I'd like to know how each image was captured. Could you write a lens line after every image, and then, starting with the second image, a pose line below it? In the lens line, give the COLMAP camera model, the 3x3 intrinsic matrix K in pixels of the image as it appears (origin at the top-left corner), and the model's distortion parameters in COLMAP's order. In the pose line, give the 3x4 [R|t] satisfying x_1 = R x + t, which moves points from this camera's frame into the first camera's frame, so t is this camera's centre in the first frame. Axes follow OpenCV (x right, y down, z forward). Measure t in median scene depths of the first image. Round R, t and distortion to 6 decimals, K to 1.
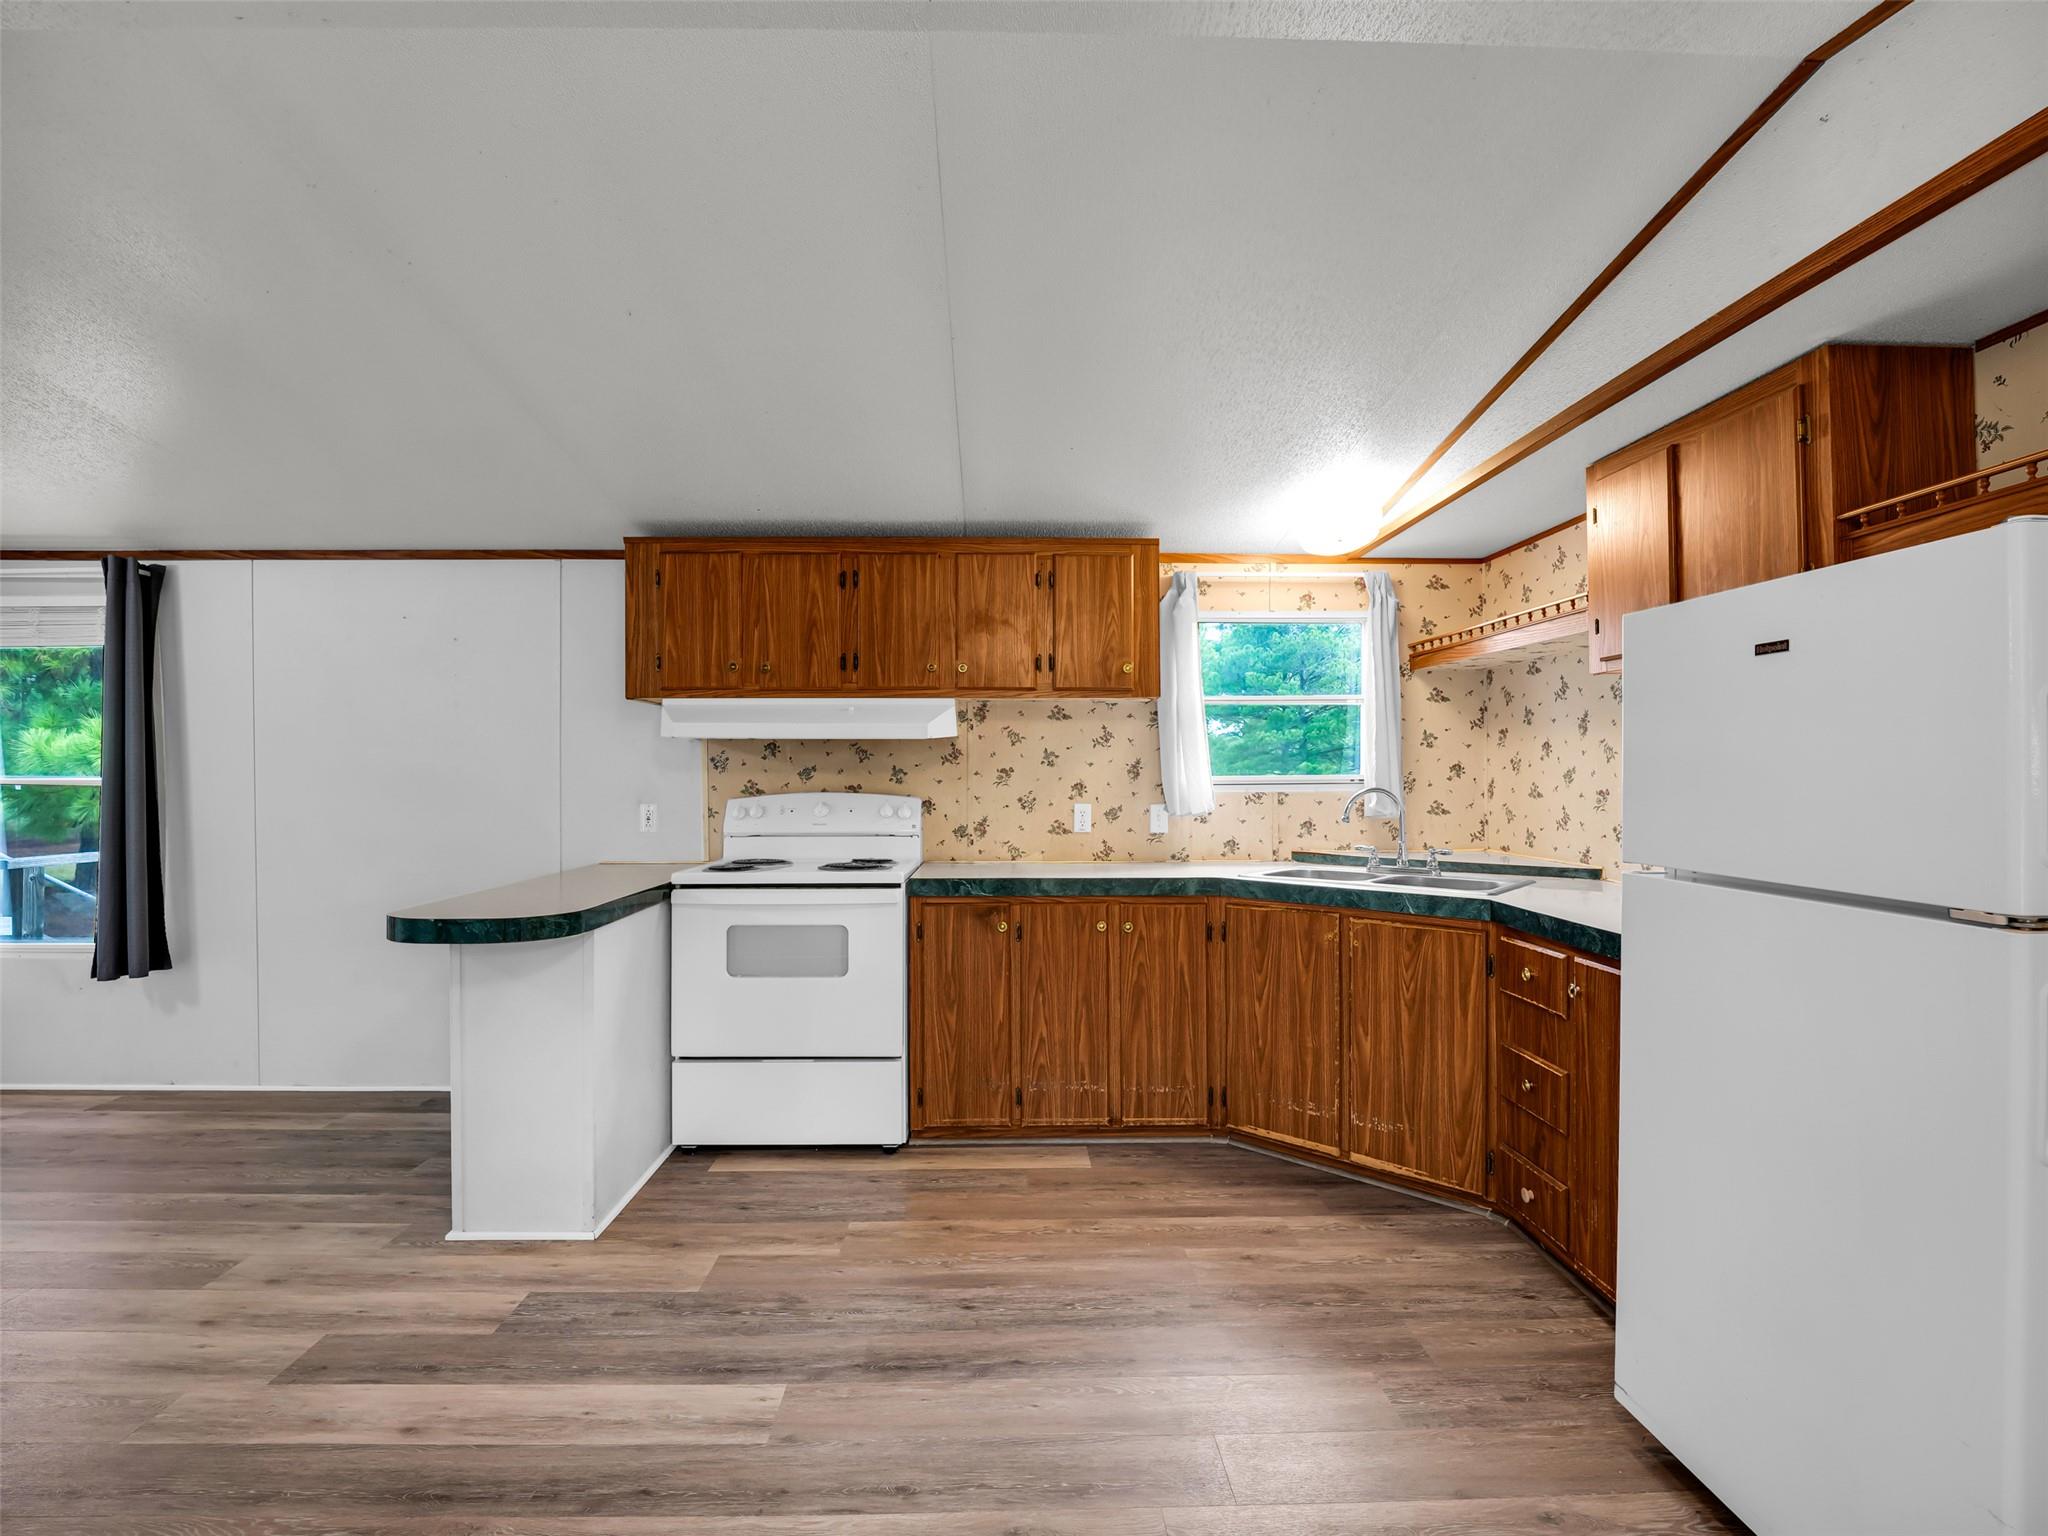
lens RADIAL K [[954.7, 0, 1005.3], [0, 954.7, 771.4], [0, 0, 1]] dist [-0.028071, 0.002916]
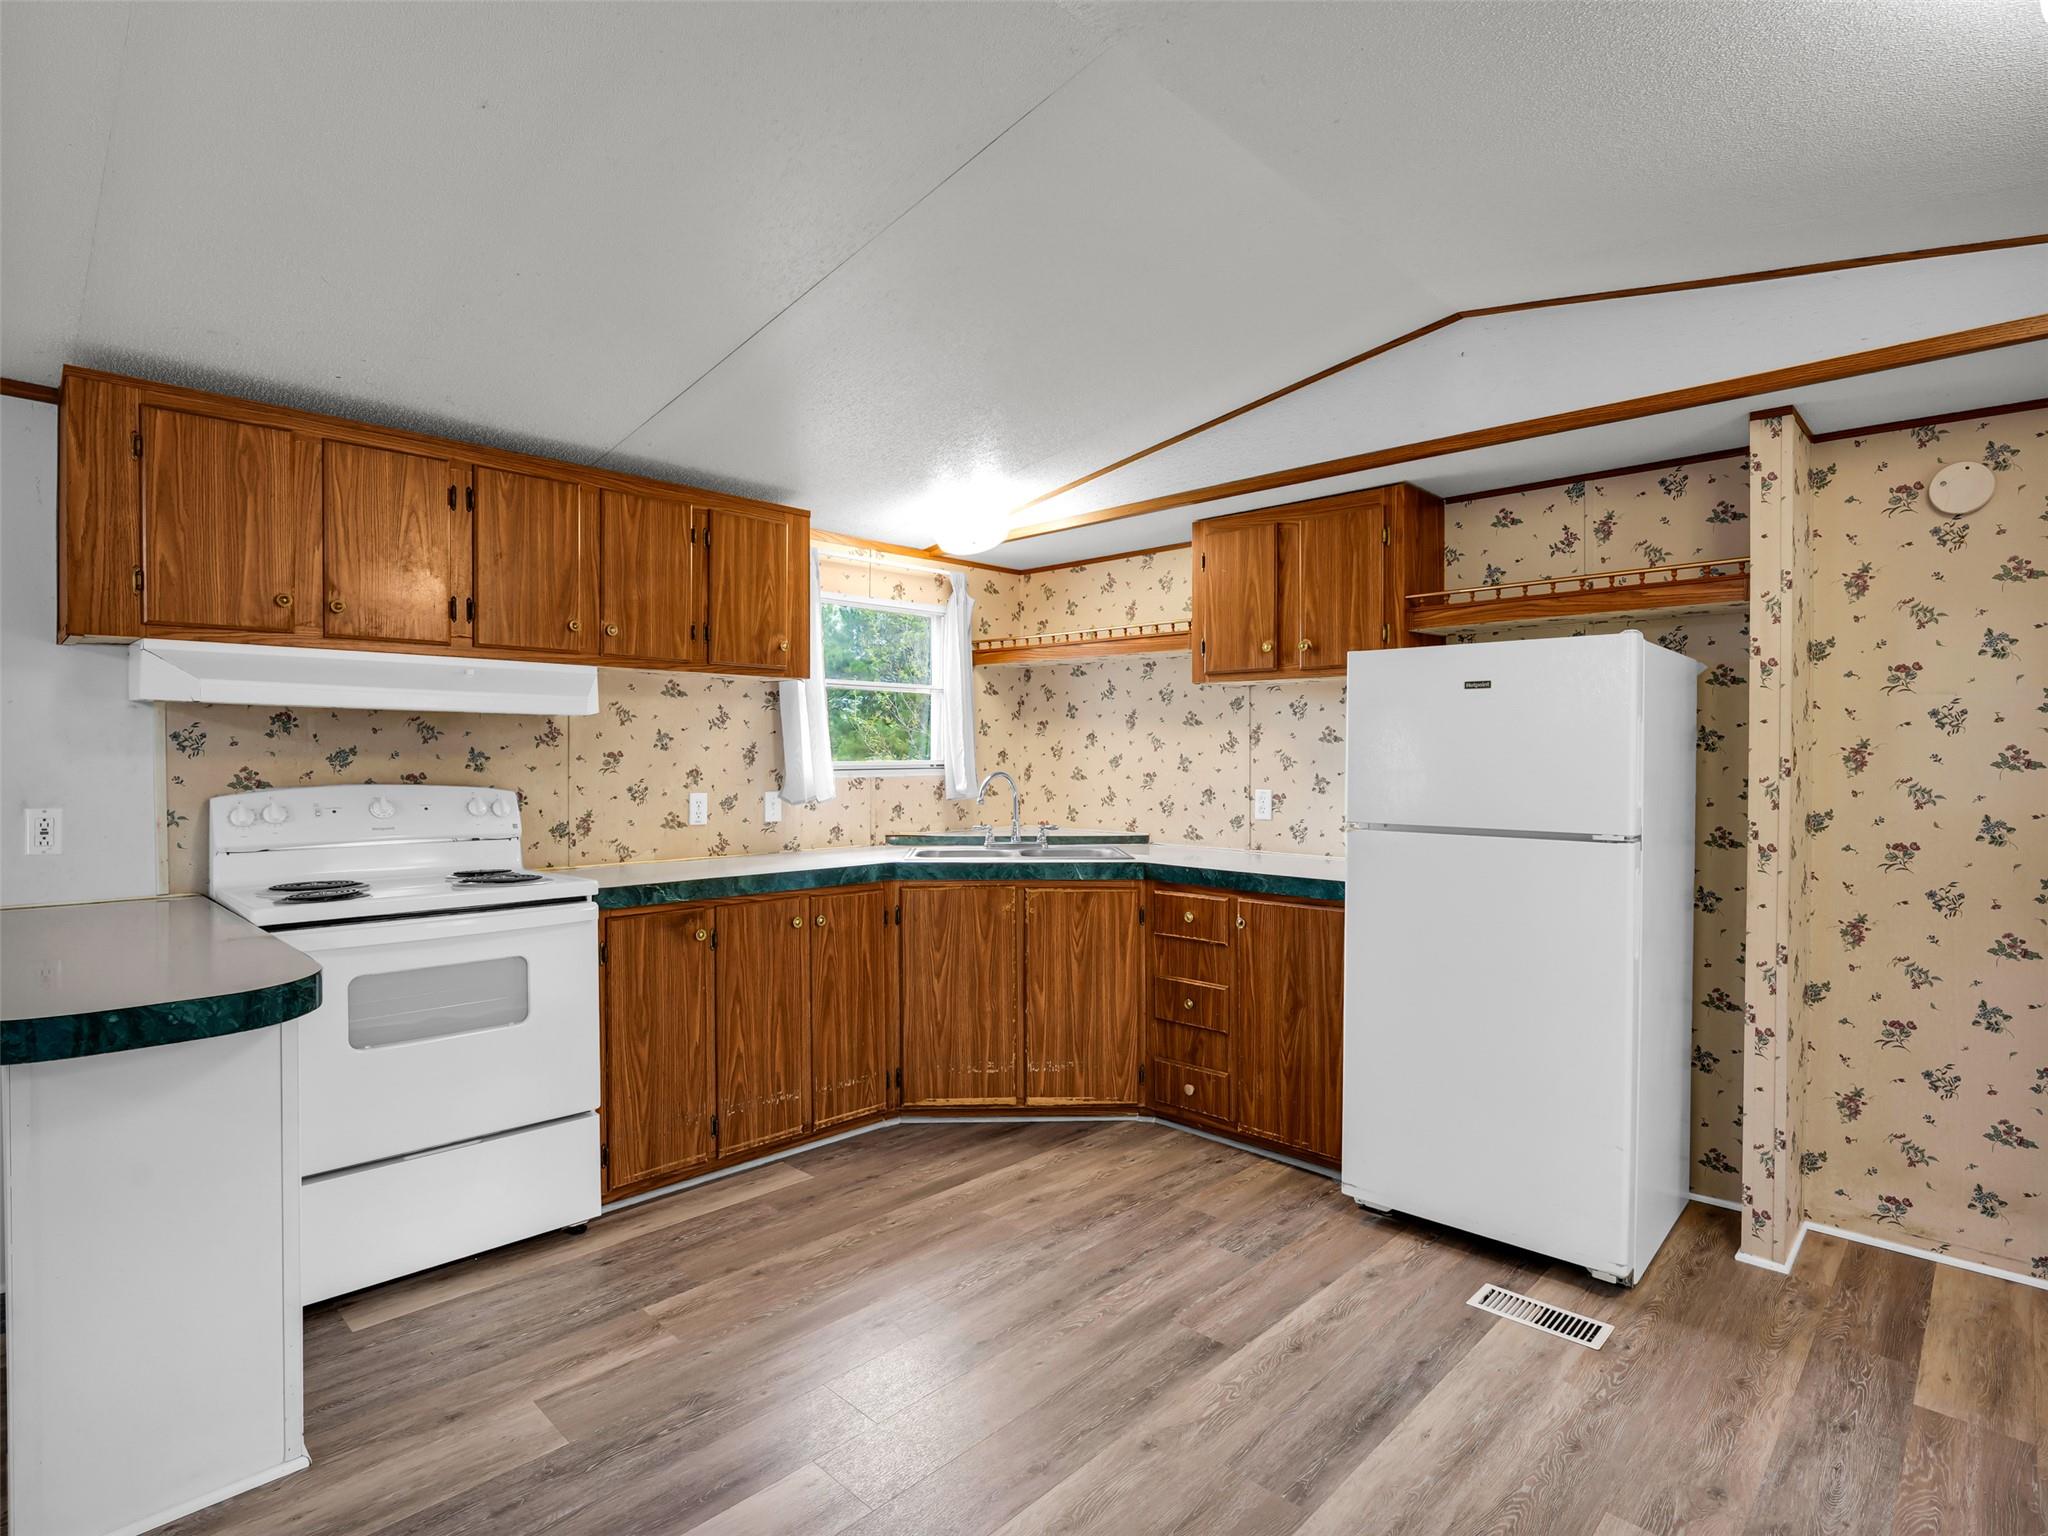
lens RADIAL K [[1045.7, 0, 1025.2], [0, 1045.7, 774.2], [0, 0, 1]] dist [-0.020675, -0.000725]
pose [[0.713730, -0.008338, 0.700372, -0.452561], [-0.005003, 0.999843, 0.017002, -0.001490], [-0.700403, -0.015639, 0.713576, 0.114262]]
